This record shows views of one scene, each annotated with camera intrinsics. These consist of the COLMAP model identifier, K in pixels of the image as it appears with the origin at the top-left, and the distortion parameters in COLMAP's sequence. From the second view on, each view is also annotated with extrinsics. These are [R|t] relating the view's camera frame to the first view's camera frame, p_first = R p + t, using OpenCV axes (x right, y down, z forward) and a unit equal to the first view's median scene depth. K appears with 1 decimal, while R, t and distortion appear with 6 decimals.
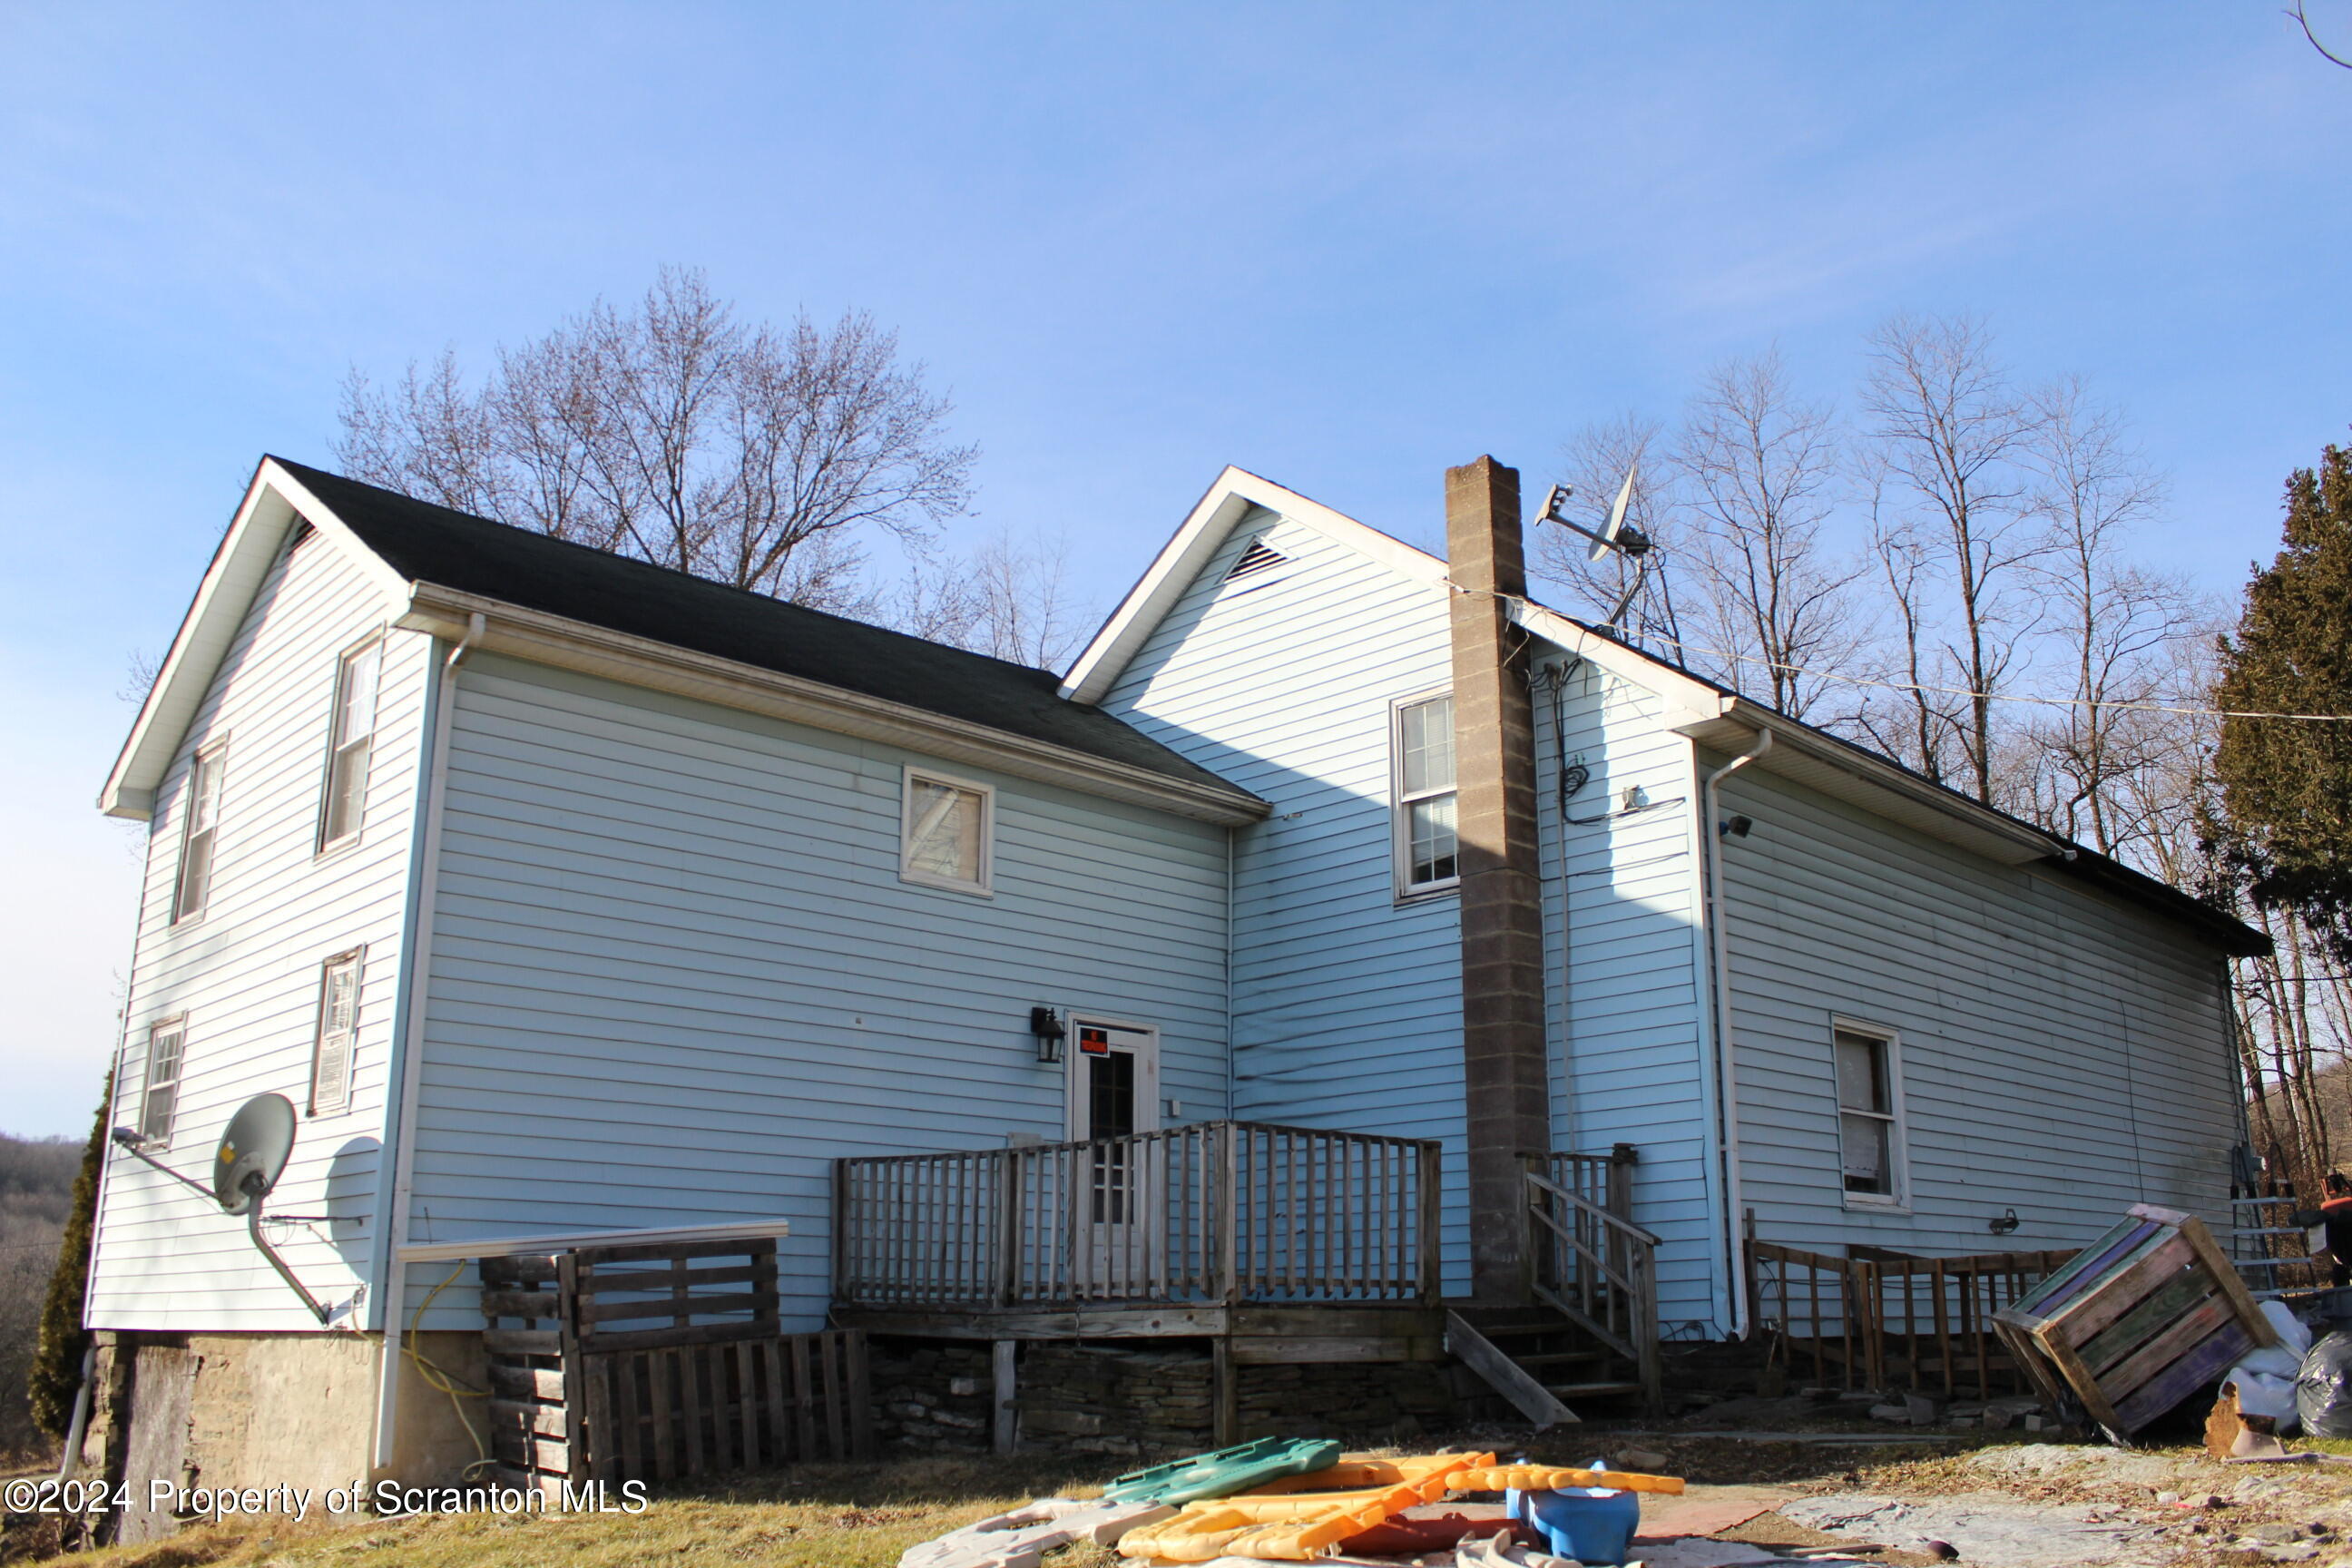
lens RADIAL K [[1981.9, 0, 1180.8], [0, 1981.9, 816.8], [0, 0, 1]] dist [-0.165116, 0.158543]
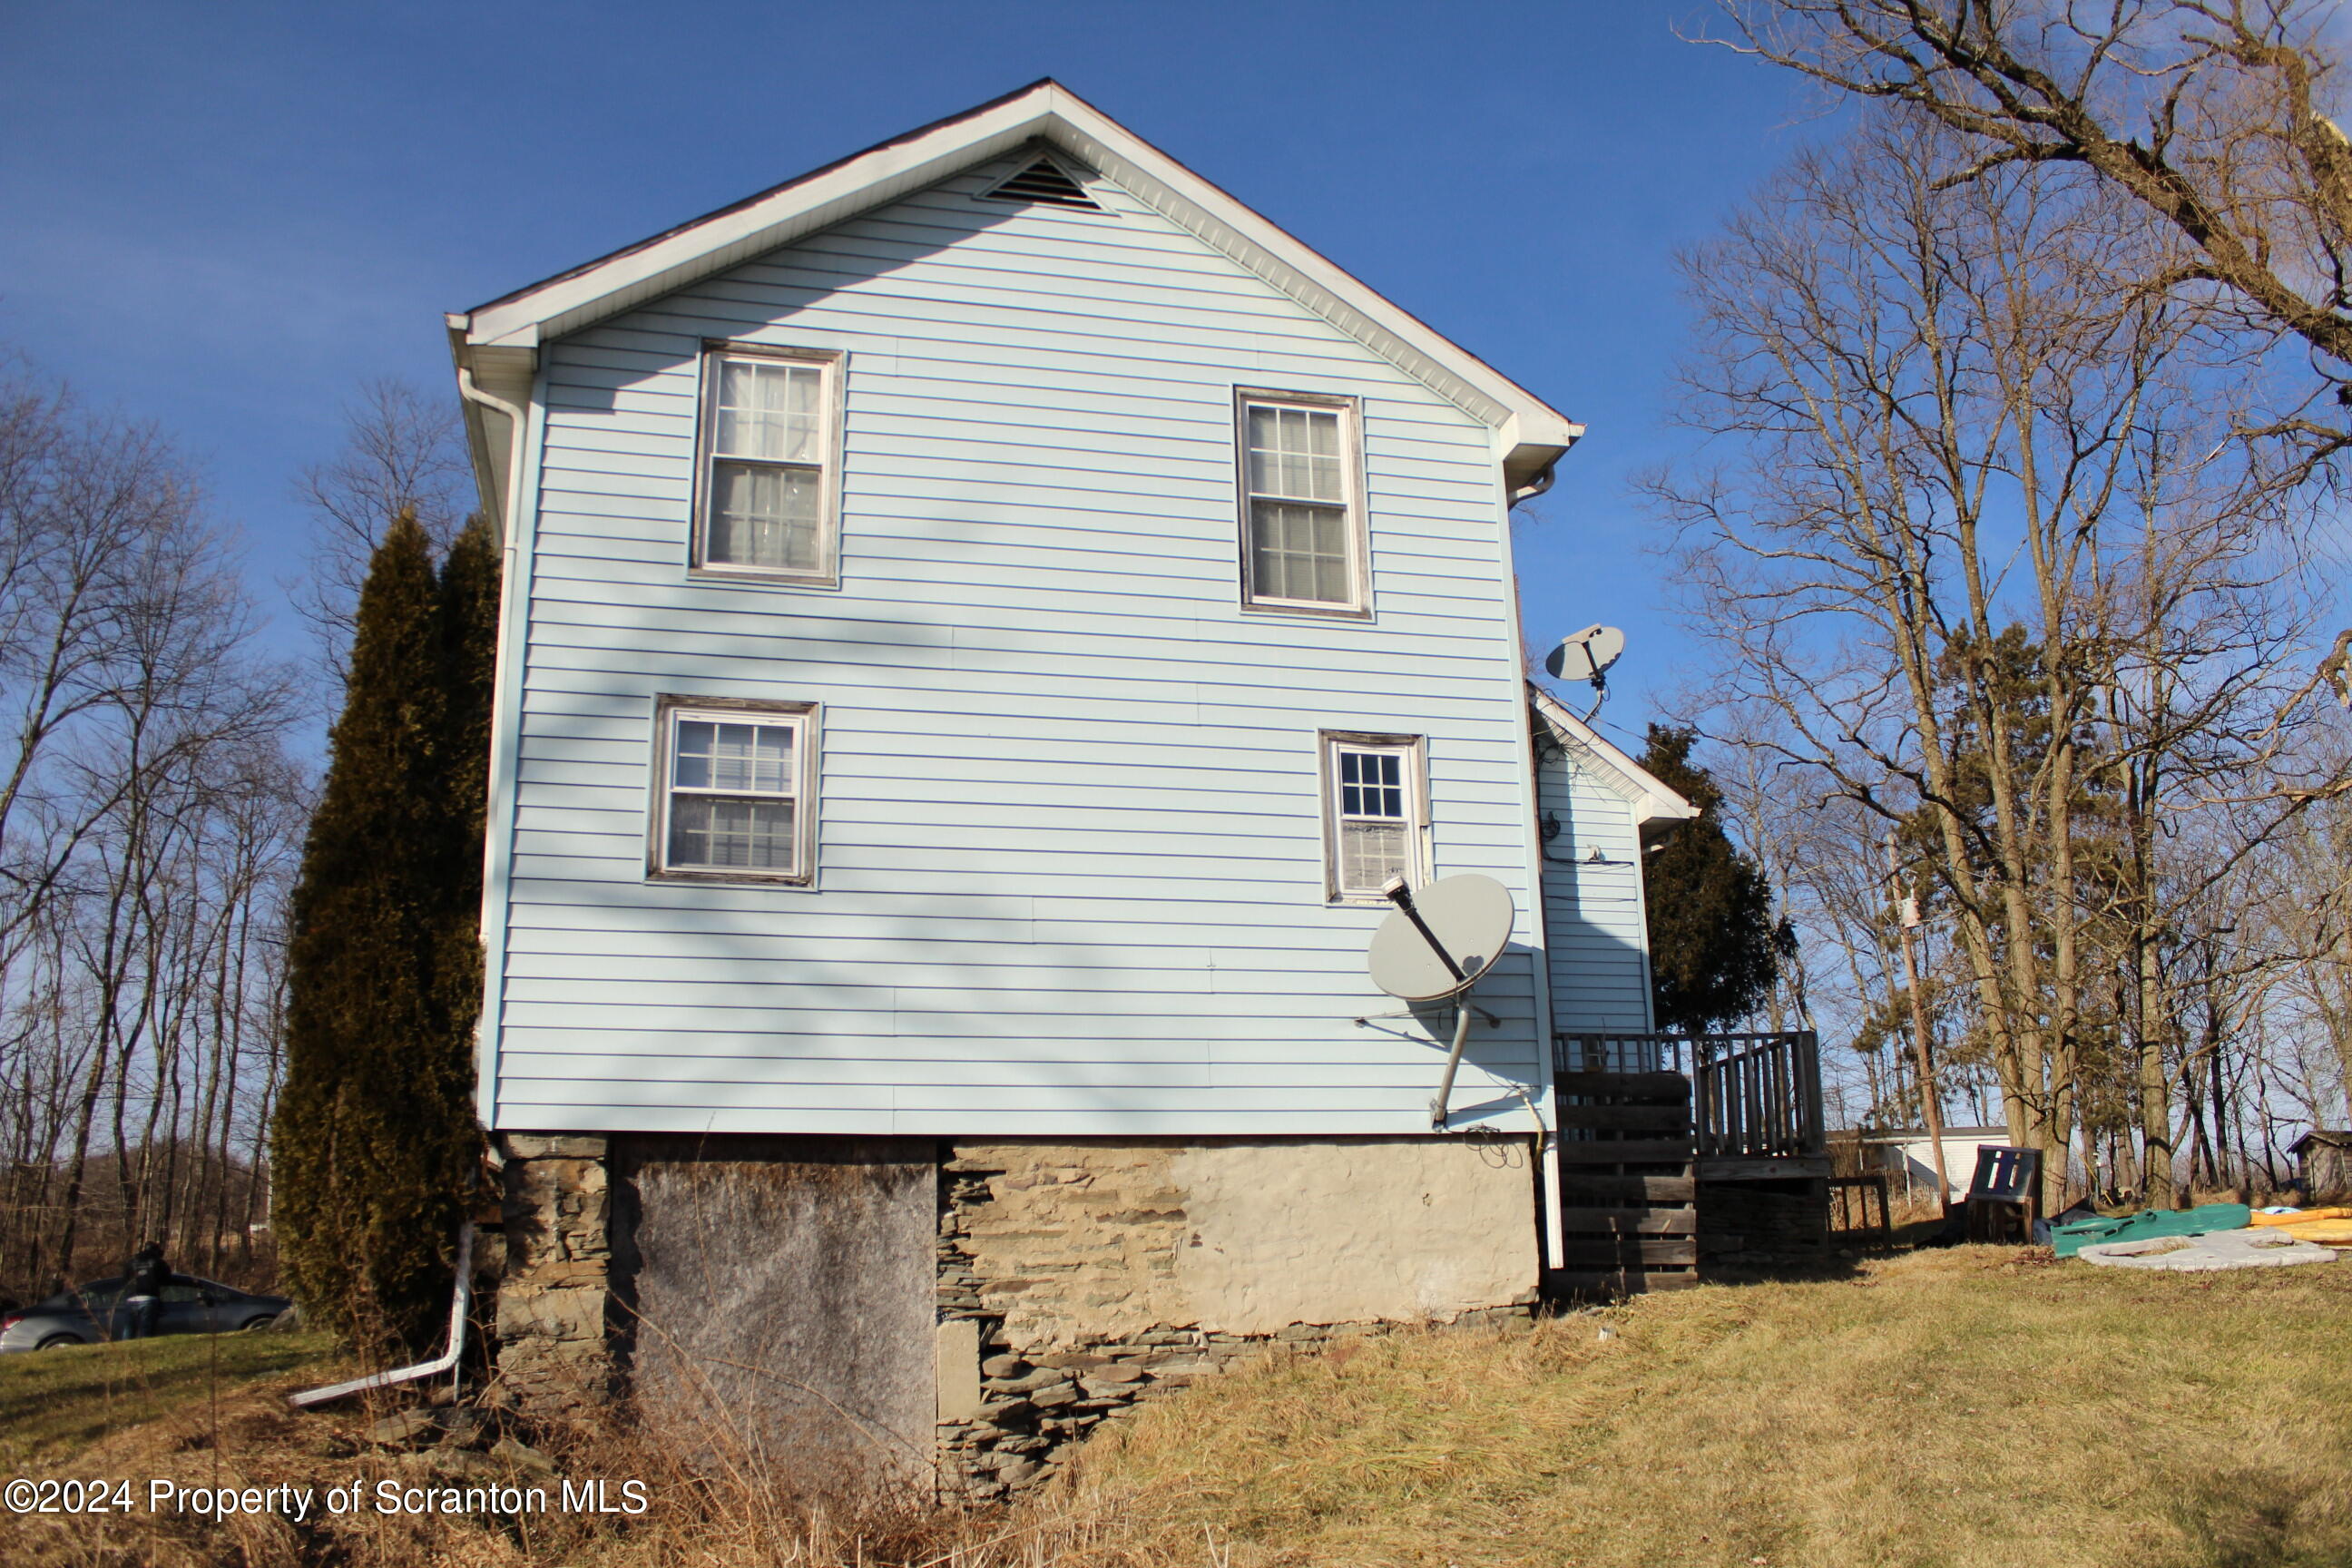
lens RADIAL K [[2002.2, 0, 1238.6], [0, 2002.2, 788.5], [0, 0, 1]] dist [-0.168312, -0.002006]
pose [[0.462362, 0.242961, 0.852755, -1.105551], [-0.192563, 0.966288, -0.170901, 0.236058], [-0.865529, -0.085191, 0.493560, 0.504643]]
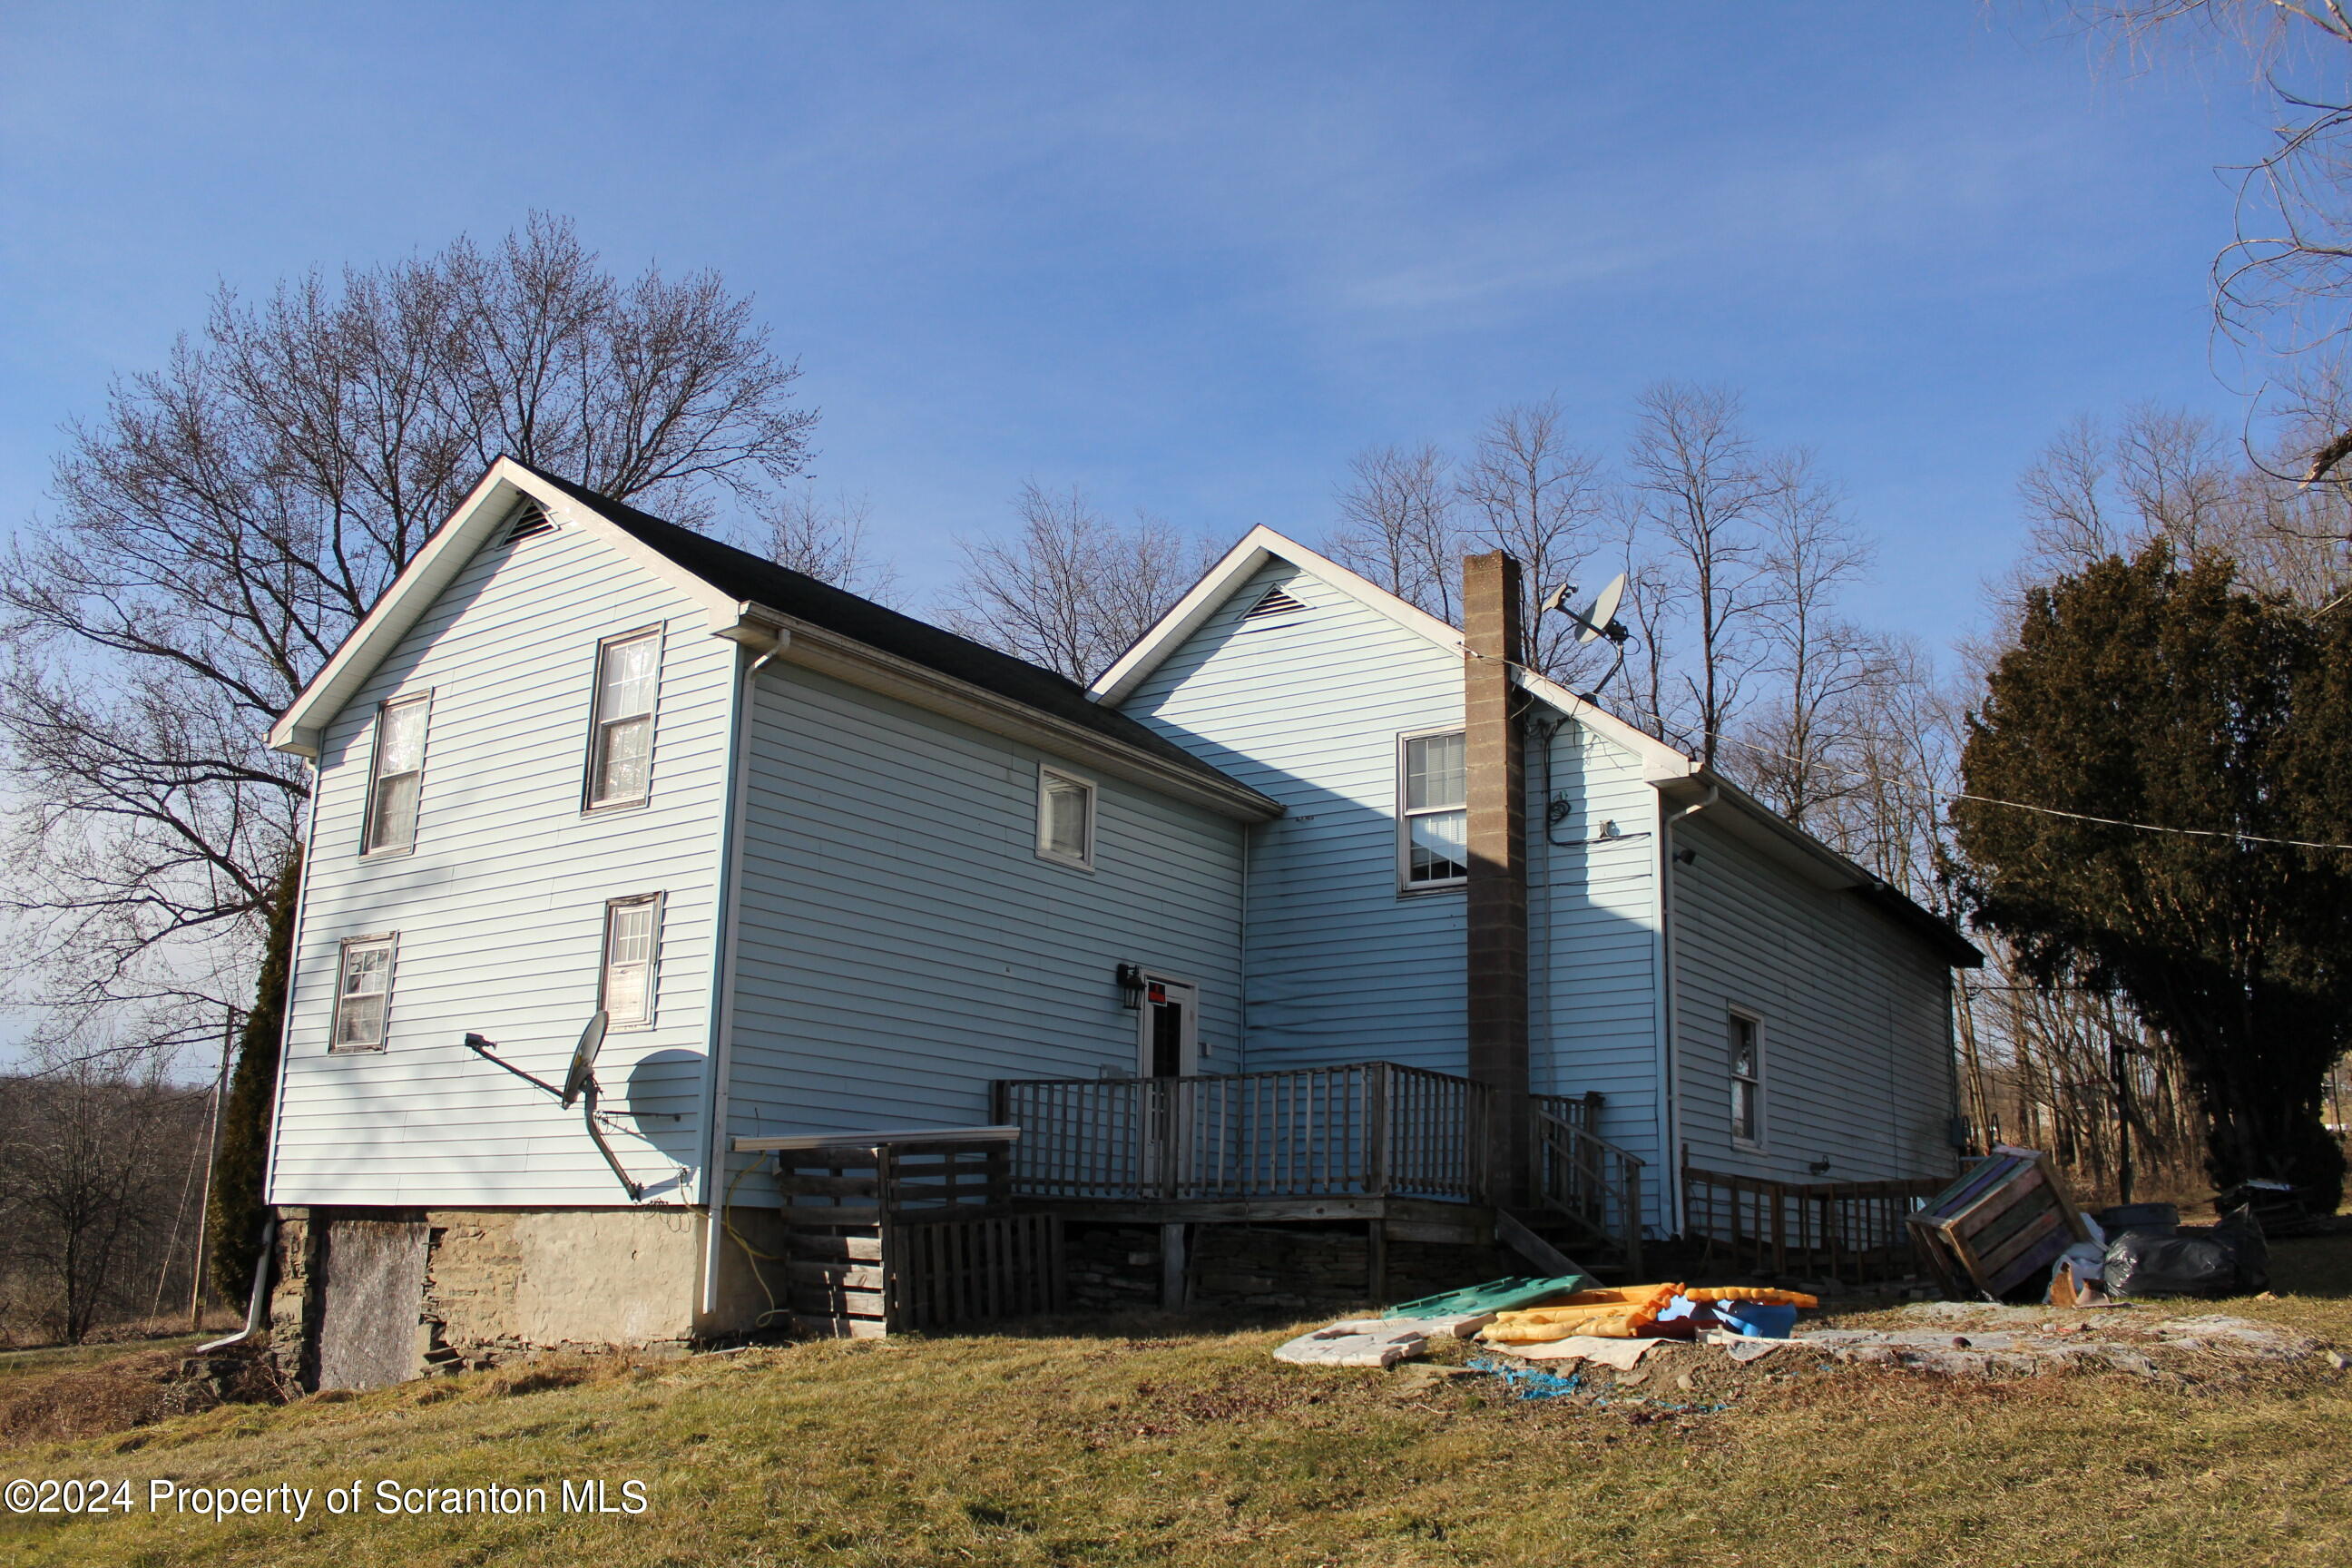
lens RADIAL K [[1981.9, 0, 1180.8], [0, 1981.9, 816.8], [0, 0, 1]] dist [-0.165116, 0.158543]
pose [[0.980395, 0.064804, 0.186081, -0.286682], [-0.069969, 0.997321, 0.021320, -0.025447], [-0.184200, -0.033922, 0.982303, -0.229742]]
